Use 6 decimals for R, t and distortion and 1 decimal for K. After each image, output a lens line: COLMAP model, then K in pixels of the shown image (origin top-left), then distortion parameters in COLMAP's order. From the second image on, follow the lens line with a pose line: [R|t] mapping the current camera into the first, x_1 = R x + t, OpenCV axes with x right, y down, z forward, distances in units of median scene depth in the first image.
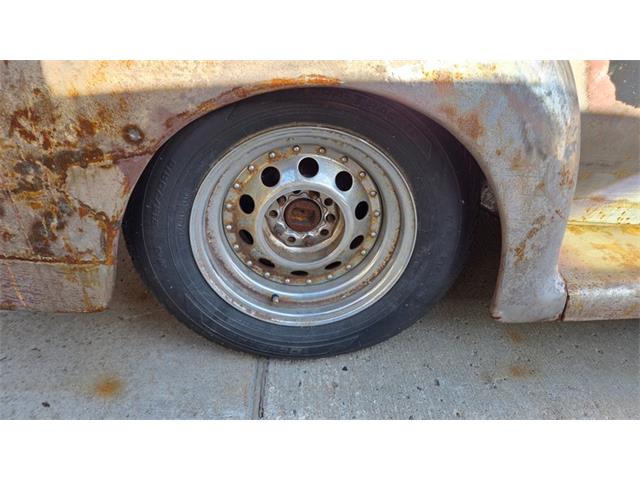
lens RADIAL K [[426.1, 0, 320.0], [0, 426.1, 240.0], [0, 0, 1]] dist [0.066248, -0.066267]
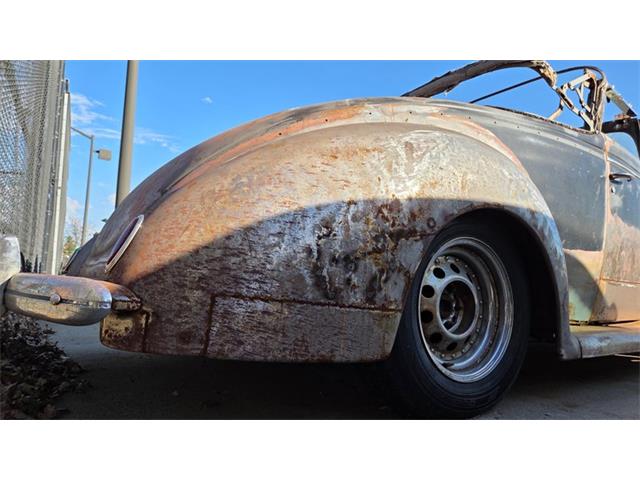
lens RADIAL K [[418.2, 0, 318.8], [0, 418.2, 241.4], [0, 0, 1]] dist [0.064017, -0.063051]
pose [[0.877170, 0.056441, 0.476851, -1.562741], [0.225586, 0.828219, -0.512996, 0.568676], [-0.423891, 0.557555, 0.713756, -0.001913]]
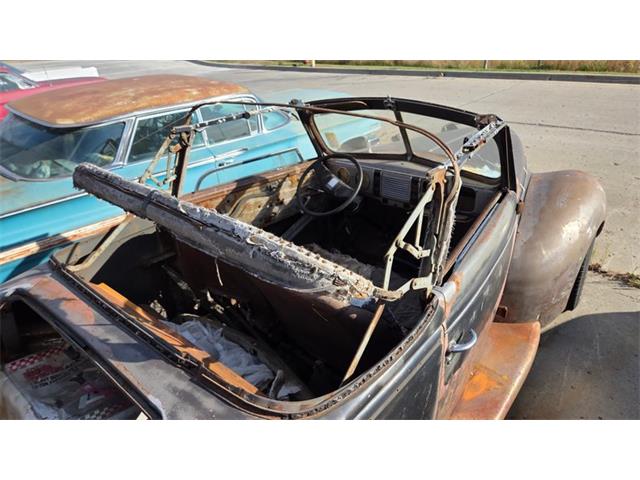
lens RADIAL K [[428.5, 0, 322.5], [0, 428.5, 247.2], [0, 0, 1]] dist [0.063743, -0.067558]
pose [[0.702456, -0.398469, 0.589727, 0.026584], [0.431949, 0.897222, 0.091721, -1.745549], [-0.565664, 0.190302, 0.802378, -0.494134]]
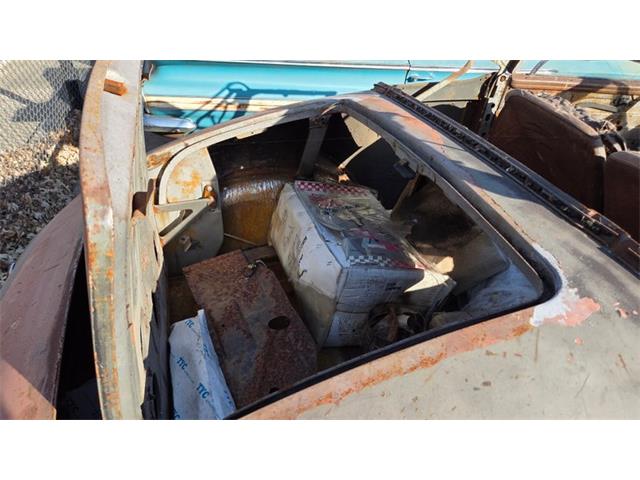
lens RADIAL K [[432.4, 0, 330.7], [0, 432.4, 230.8], [0, 0, 1]] dist [0.064982, -0.066531]
pose [[0.972580, -0.095022, 0.212271, -0.403697], [0.086898, 0.995094, 0.047304, -1.515812], [-0.215724, -0.027561, 0.976065, 0.293433]]
